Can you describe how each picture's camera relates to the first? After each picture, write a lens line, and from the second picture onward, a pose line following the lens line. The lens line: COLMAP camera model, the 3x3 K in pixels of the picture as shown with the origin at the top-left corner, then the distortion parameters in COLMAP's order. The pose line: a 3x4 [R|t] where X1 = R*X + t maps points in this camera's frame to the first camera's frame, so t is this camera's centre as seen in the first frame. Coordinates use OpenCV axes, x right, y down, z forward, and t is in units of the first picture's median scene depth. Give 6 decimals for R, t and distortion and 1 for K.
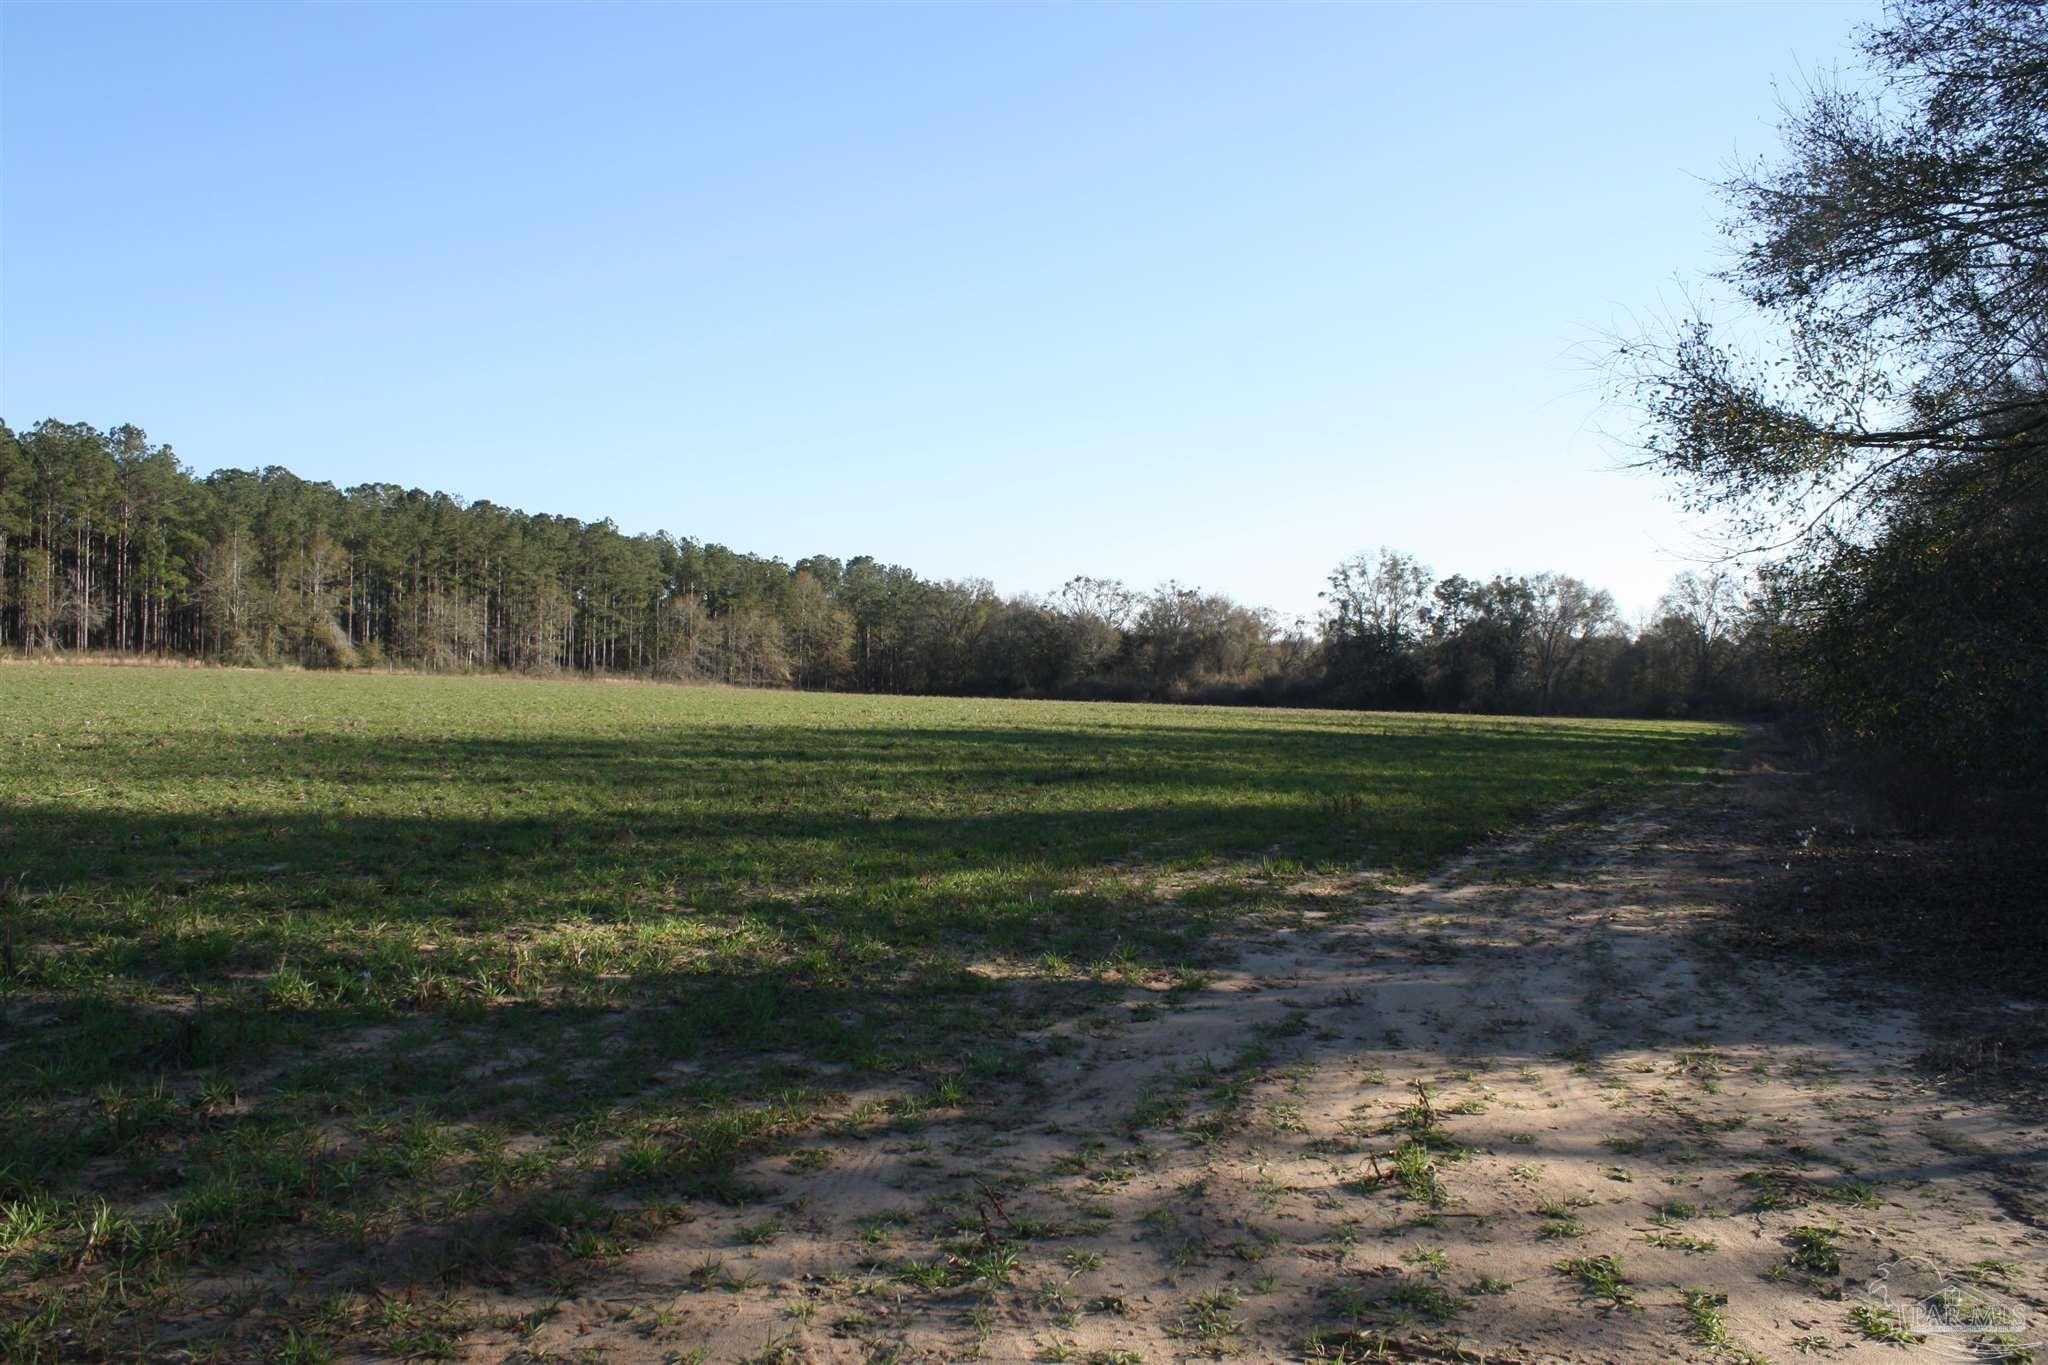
lens RADIAL K [[1706.8, 0, 1024.0], [0, 1706.8, 682.5], [0, 0, 1]] dist [-0.172416, 0.148752]
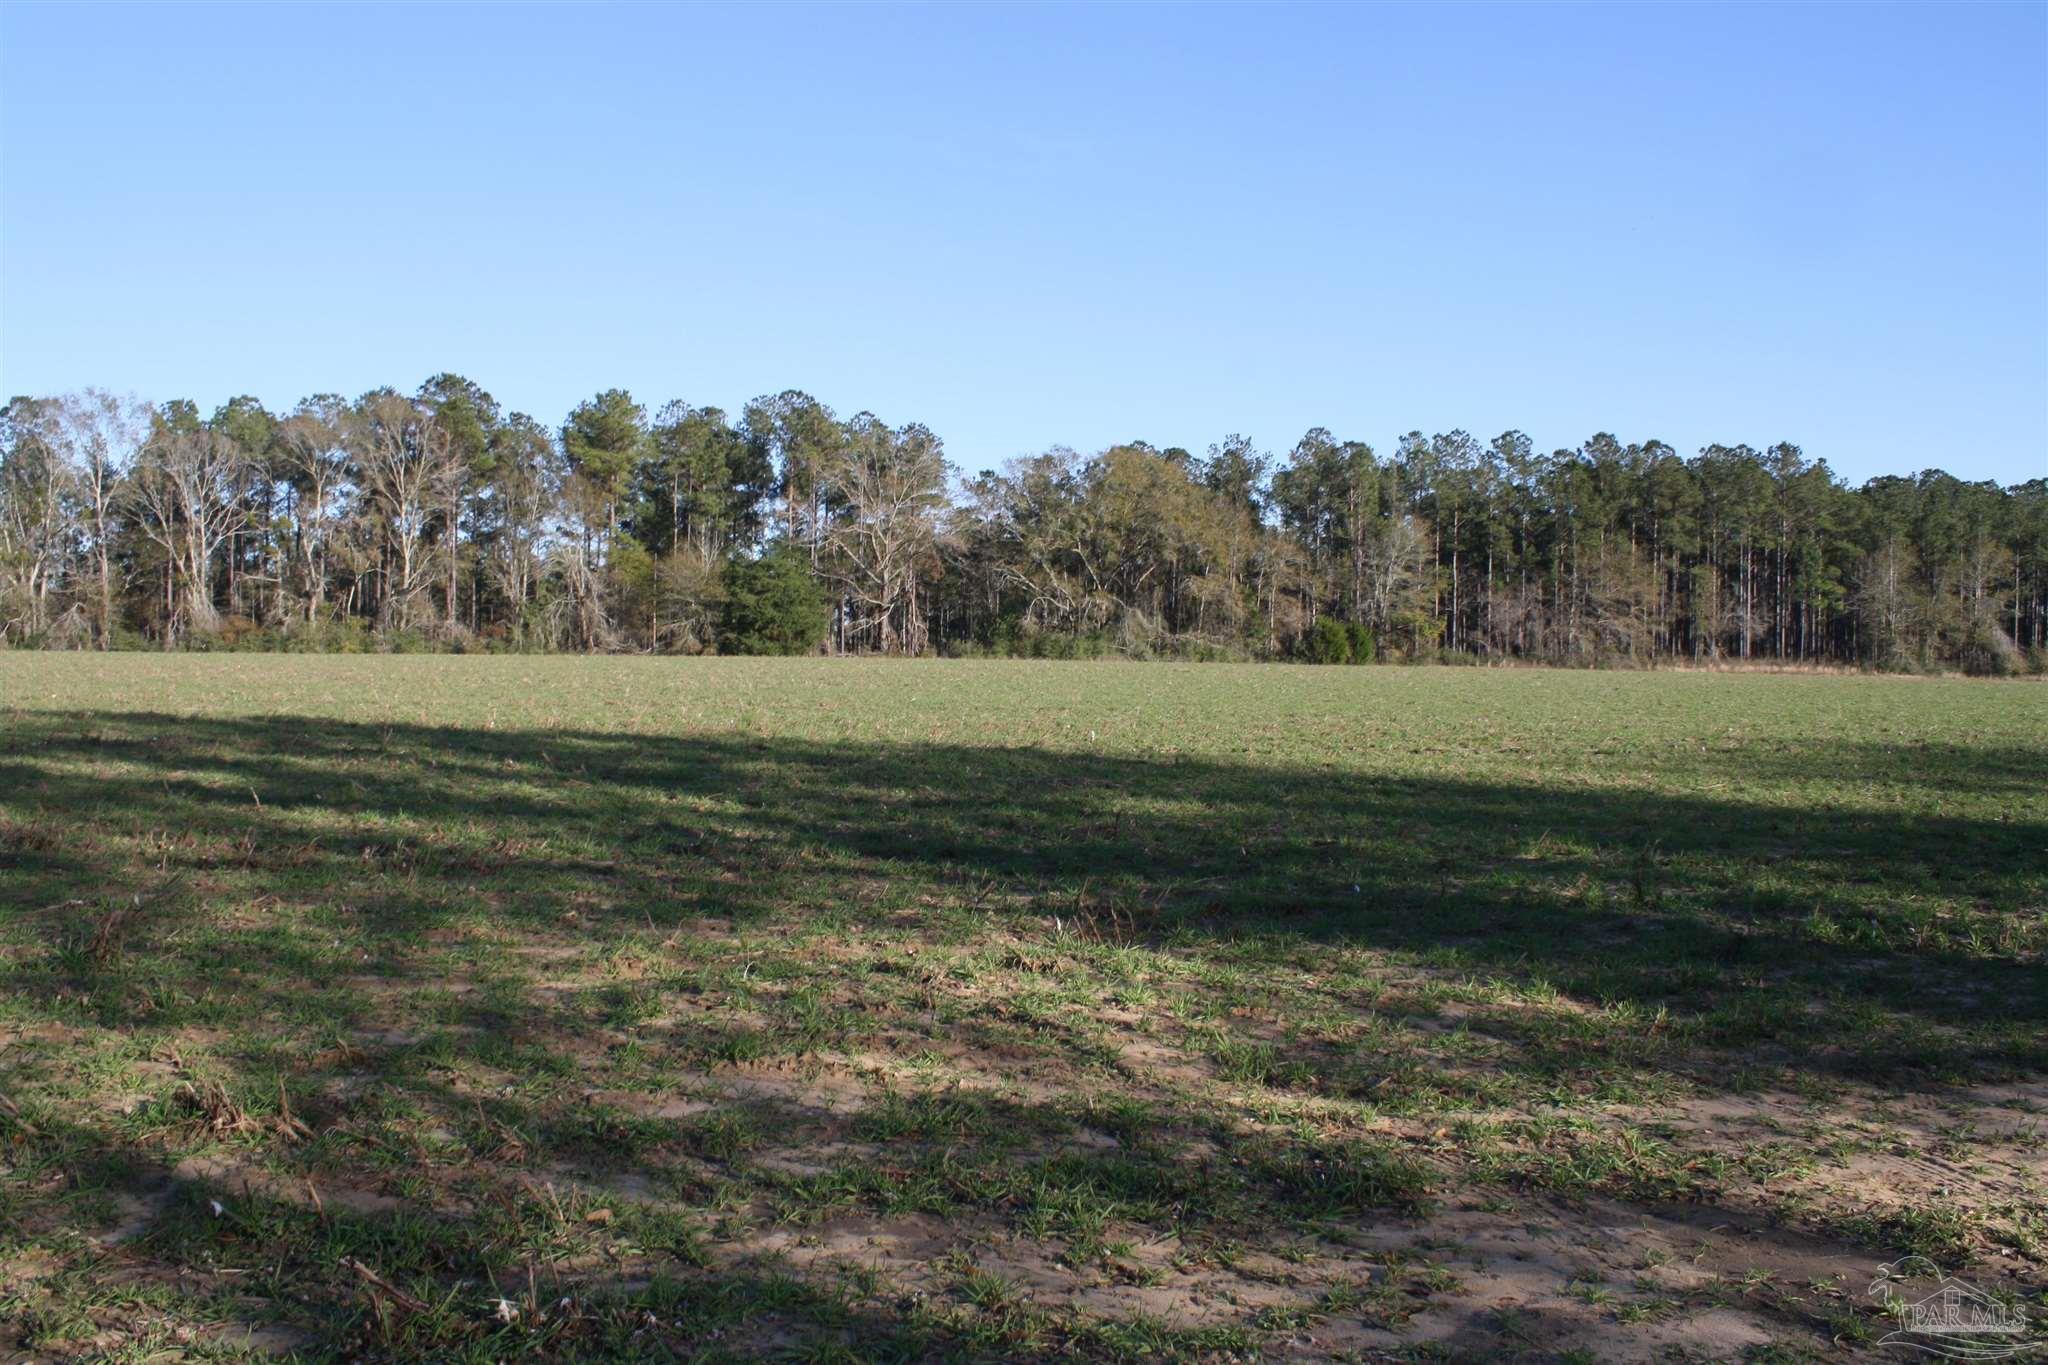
lens RADIAL K [[1703.3, 0, 1016.5], [0, 1703.3, 675.0], [0, 0, 1]] dist [-0.142281, 0.127729]
pose [[0.591941, -0.003151, -0.805975, 0.124949], [-0.002799, 0.999978, -0.005966, -0.008632], [0.805977, 0.005787, 0.591919, -0.168900]]
